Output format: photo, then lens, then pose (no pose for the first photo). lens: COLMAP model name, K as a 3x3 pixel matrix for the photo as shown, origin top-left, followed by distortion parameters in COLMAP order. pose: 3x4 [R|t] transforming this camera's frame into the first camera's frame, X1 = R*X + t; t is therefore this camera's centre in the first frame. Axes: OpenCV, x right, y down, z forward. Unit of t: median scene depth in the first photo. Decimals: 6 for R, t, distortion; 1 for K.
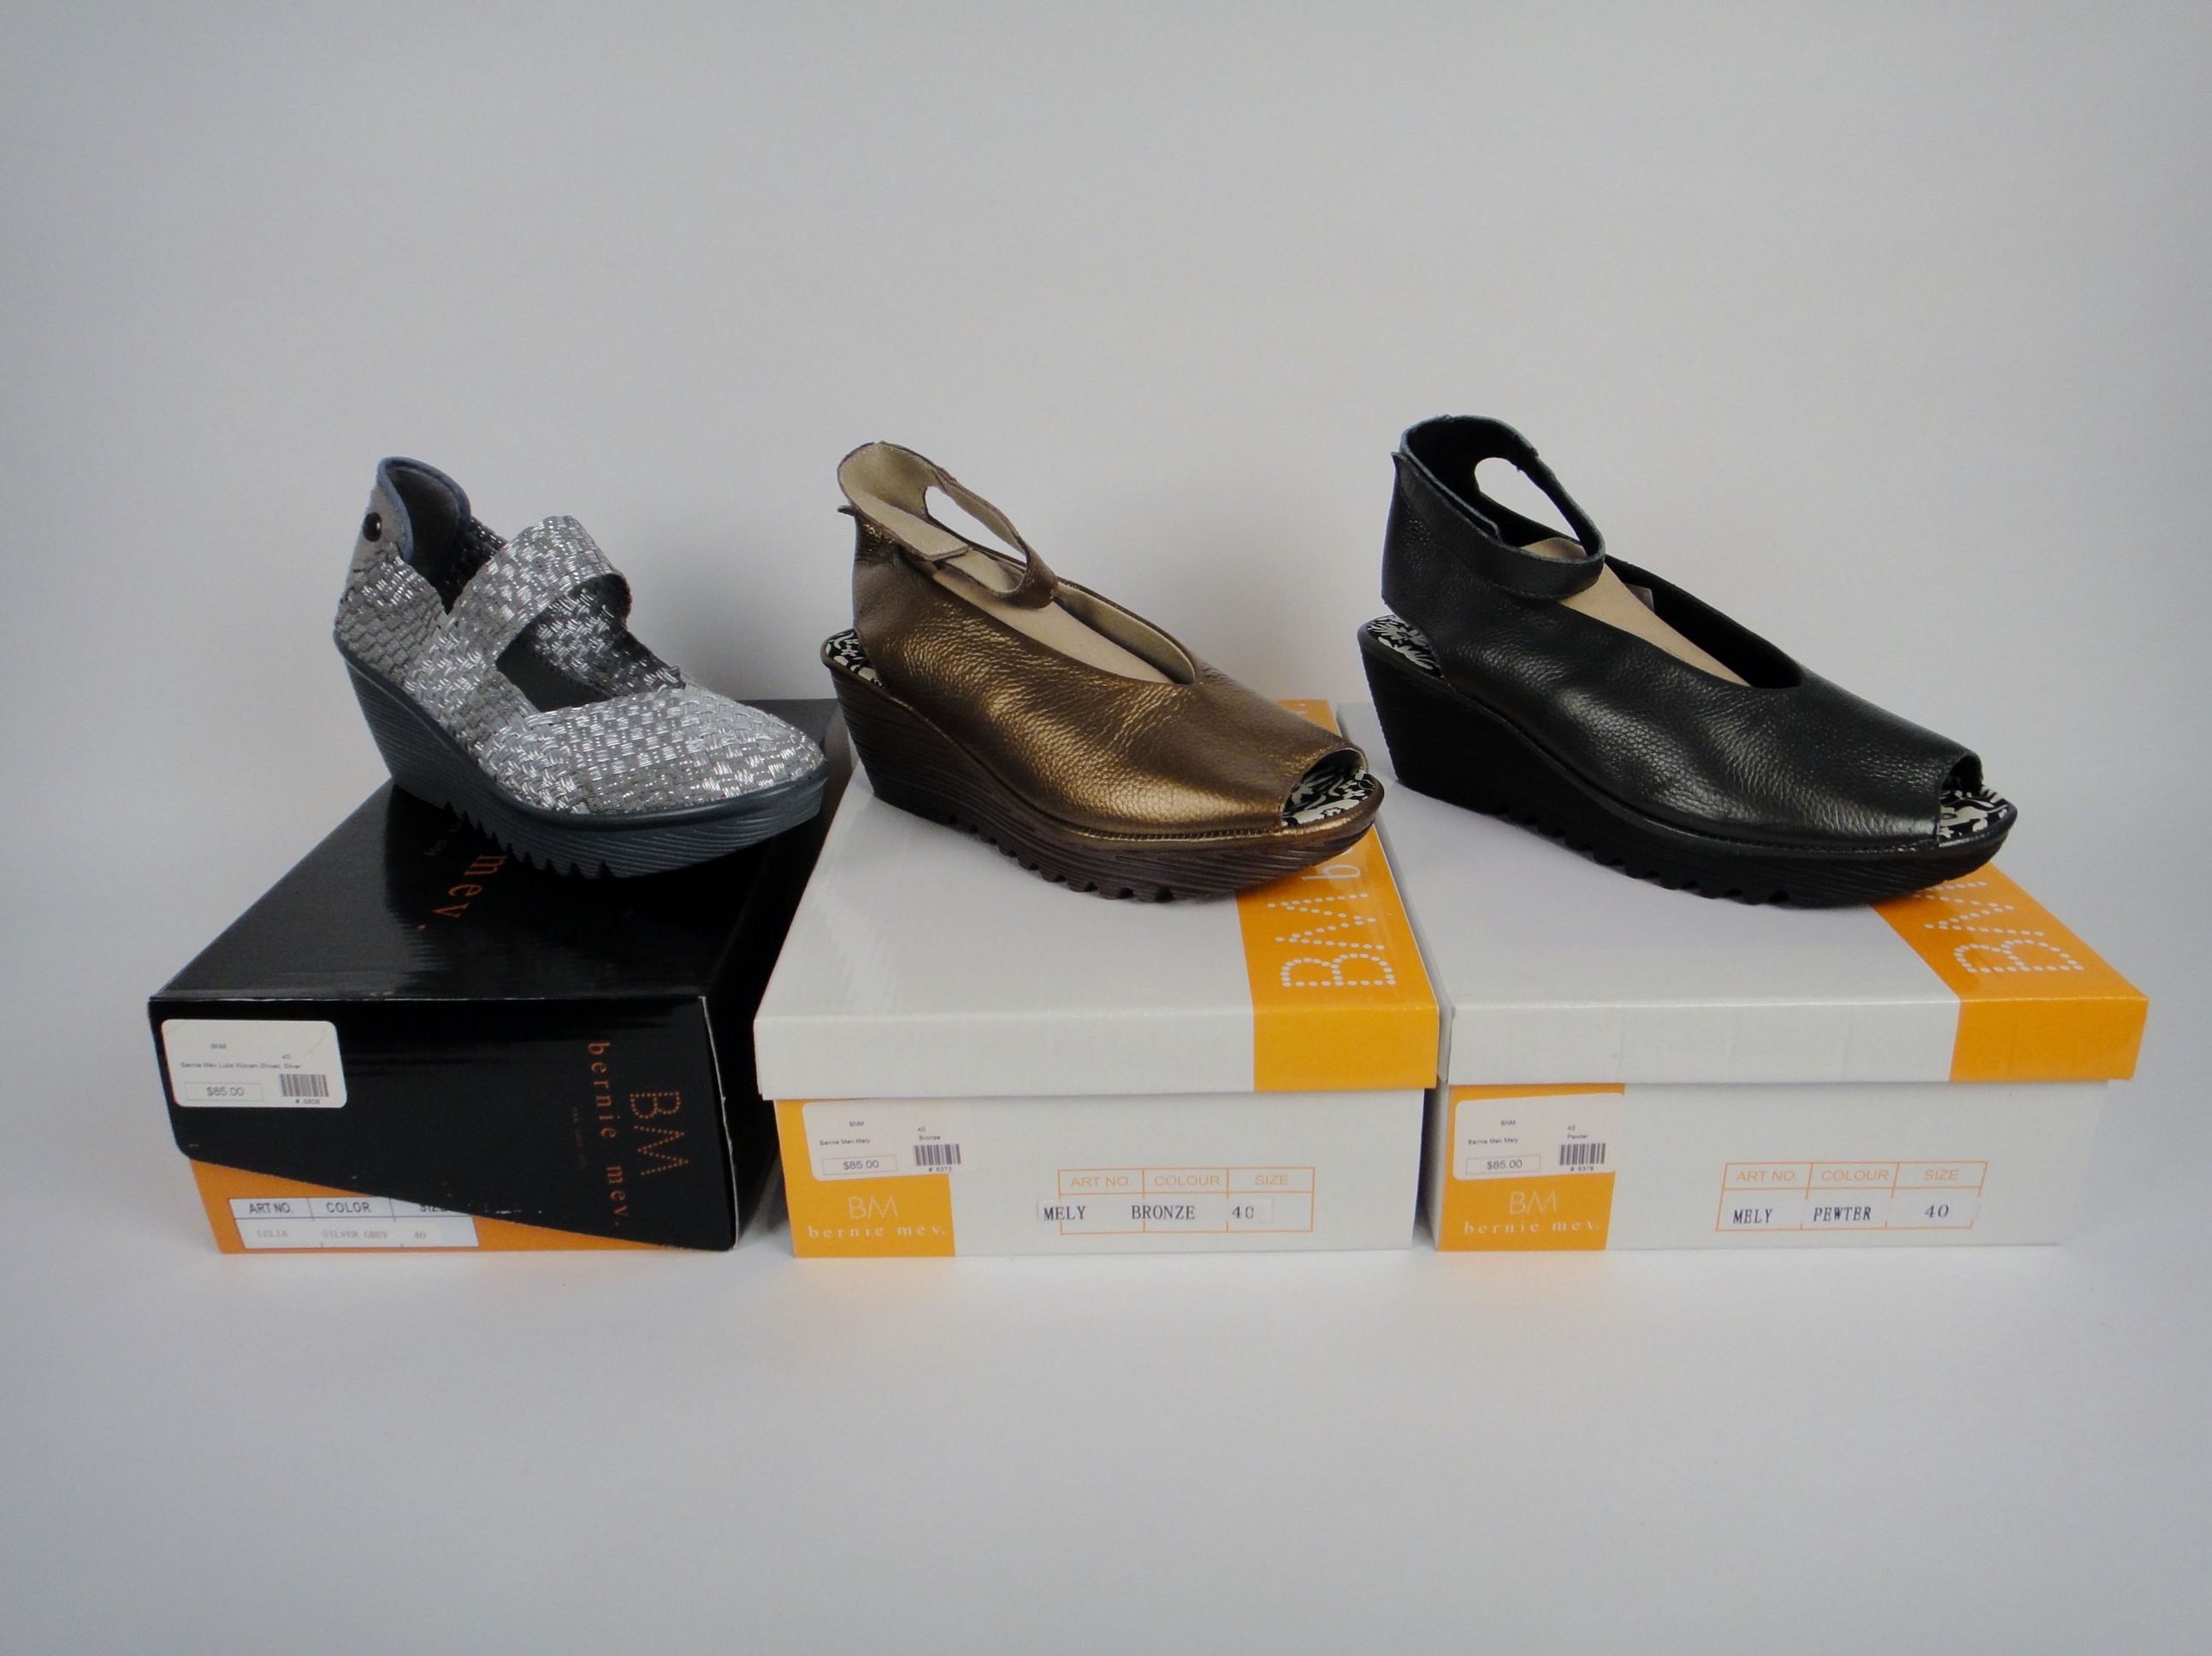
lens RADIAL K [[1671.8, 0, 1109.2], [0, 1671.8, 819.0], [0, 0, 1]] dist [0.011446, 0.000485]
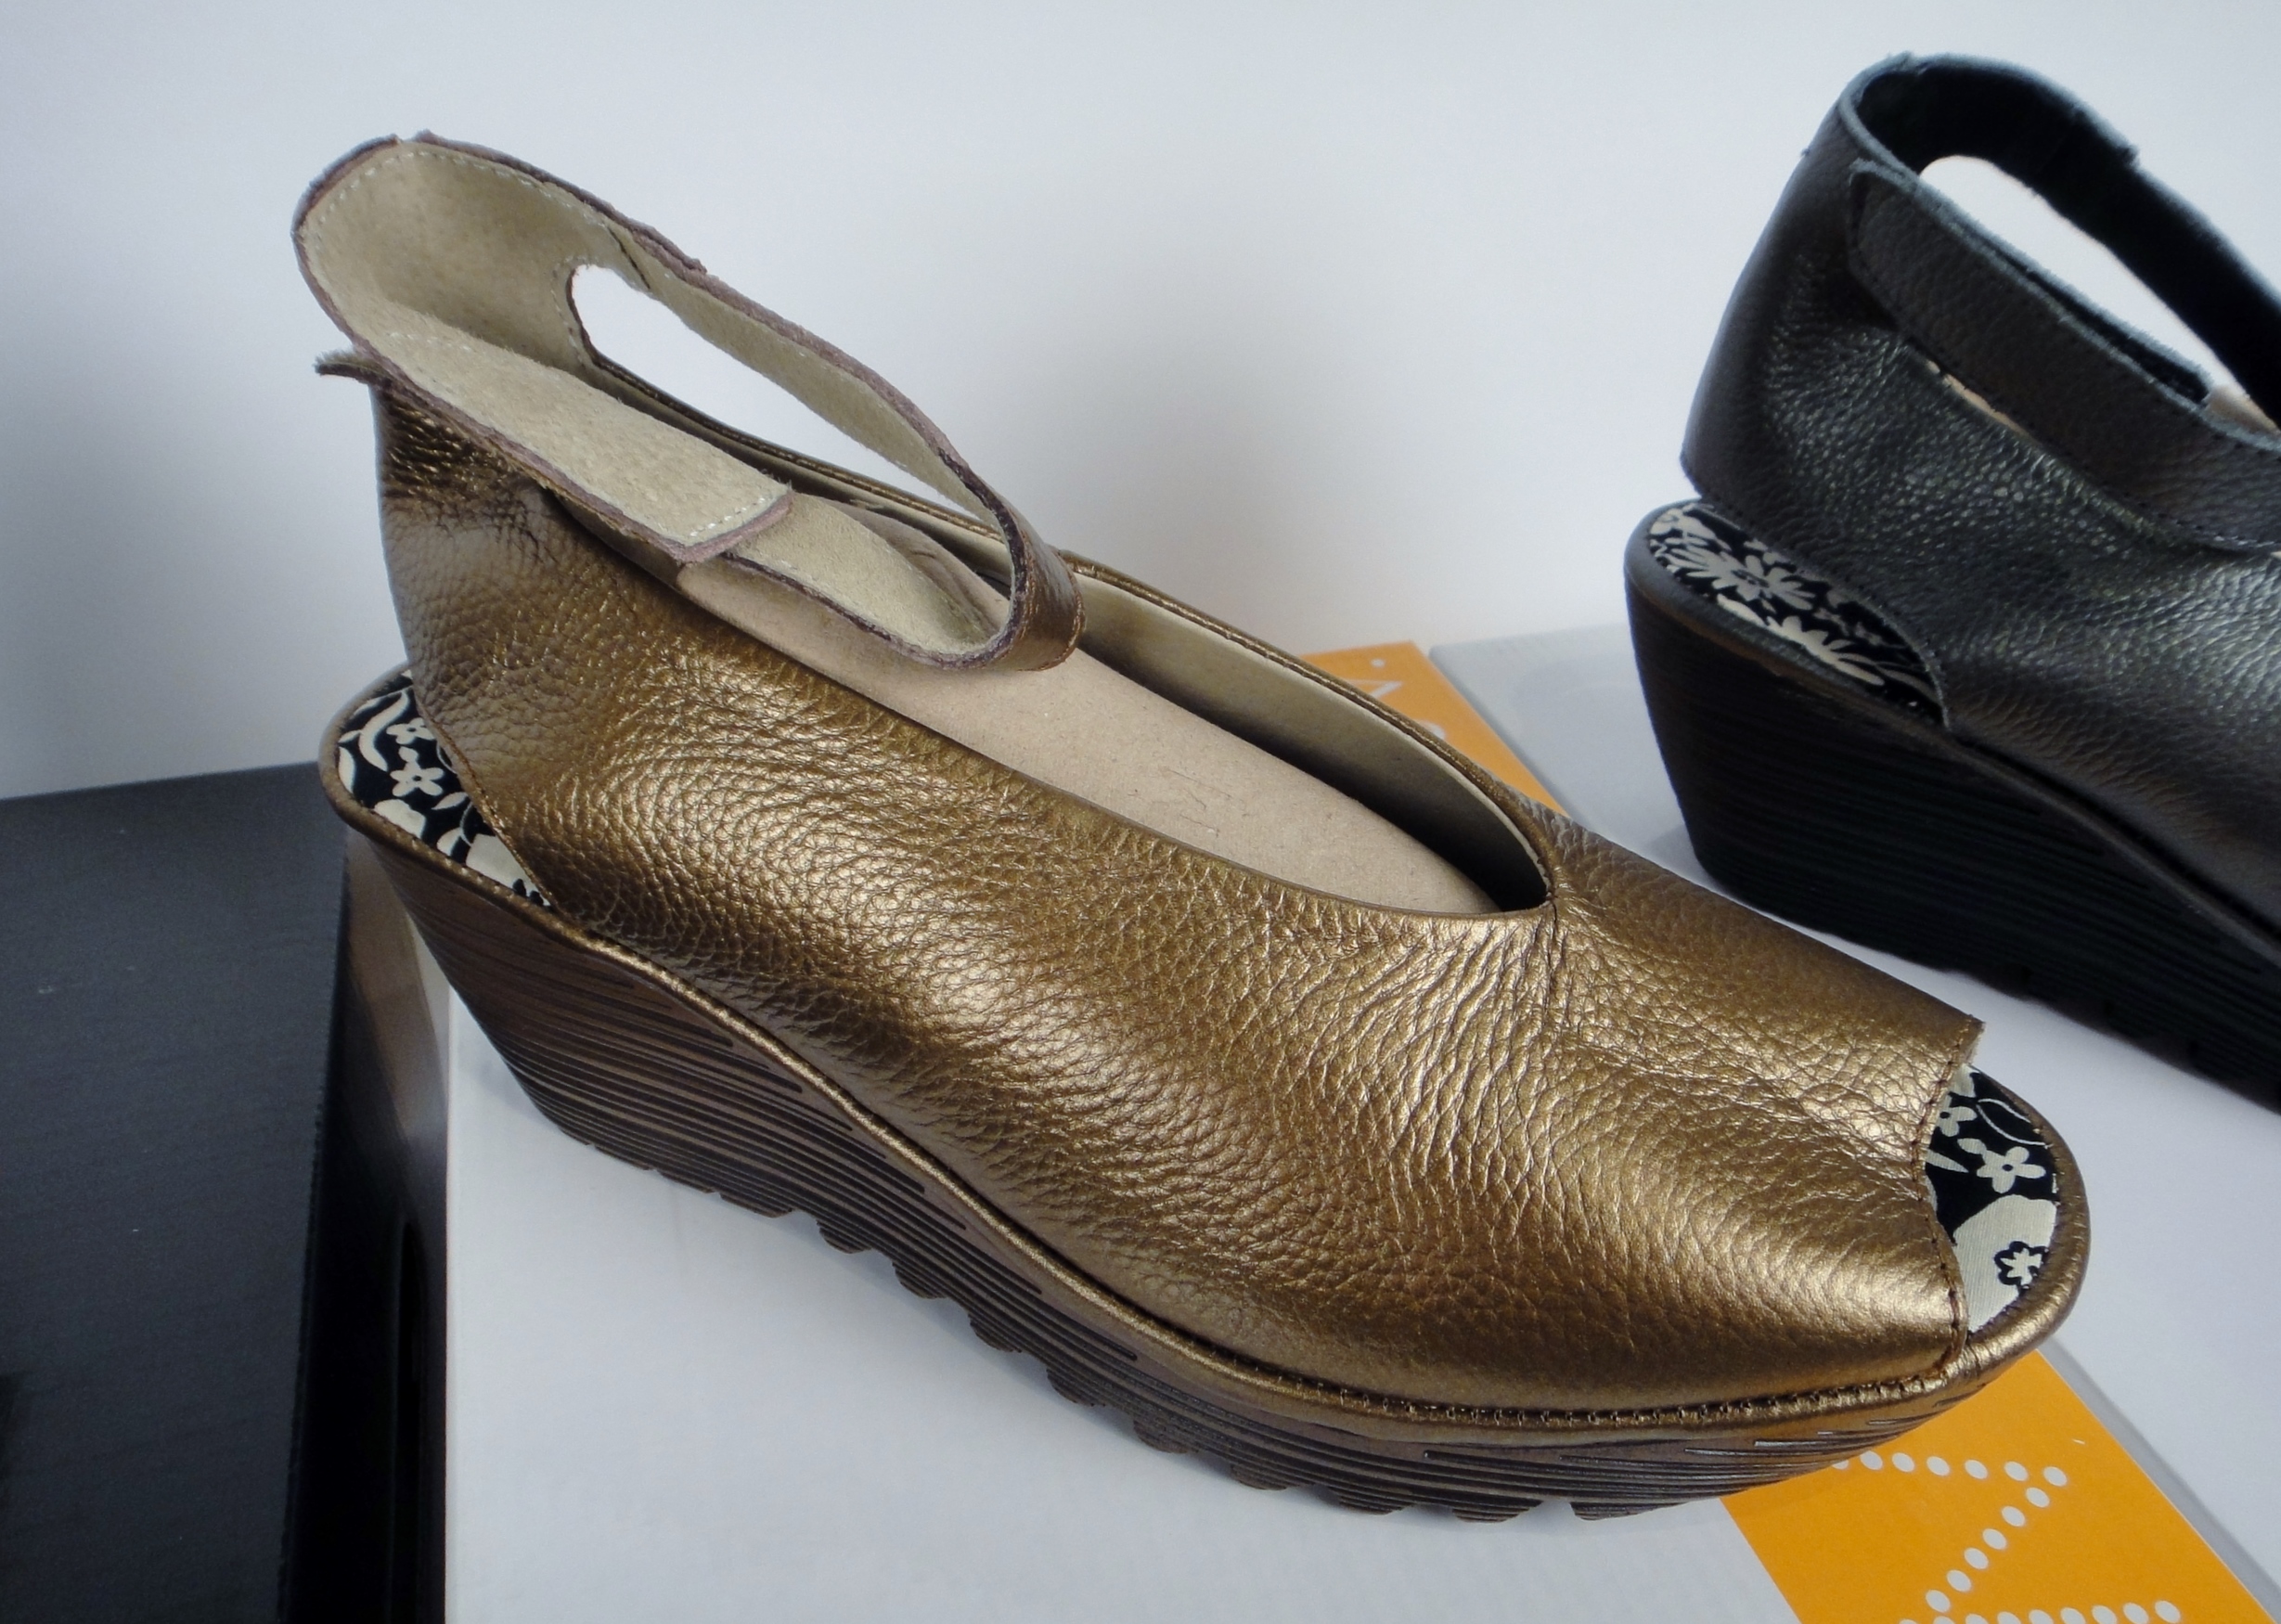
lens RADIAL K [[1737.1, 0, 1144.0], [0, 1737.1, 818.9], [0, 0, 1]] dist [-0.009001, -0.000841]
pose [[0.944002, -0.133453, 0.301747, -0.124649], [0.062007, 0.970011, 0.235020, -0.169769], [-0.324062, -0.203149, 0.923967, 0.627870]]
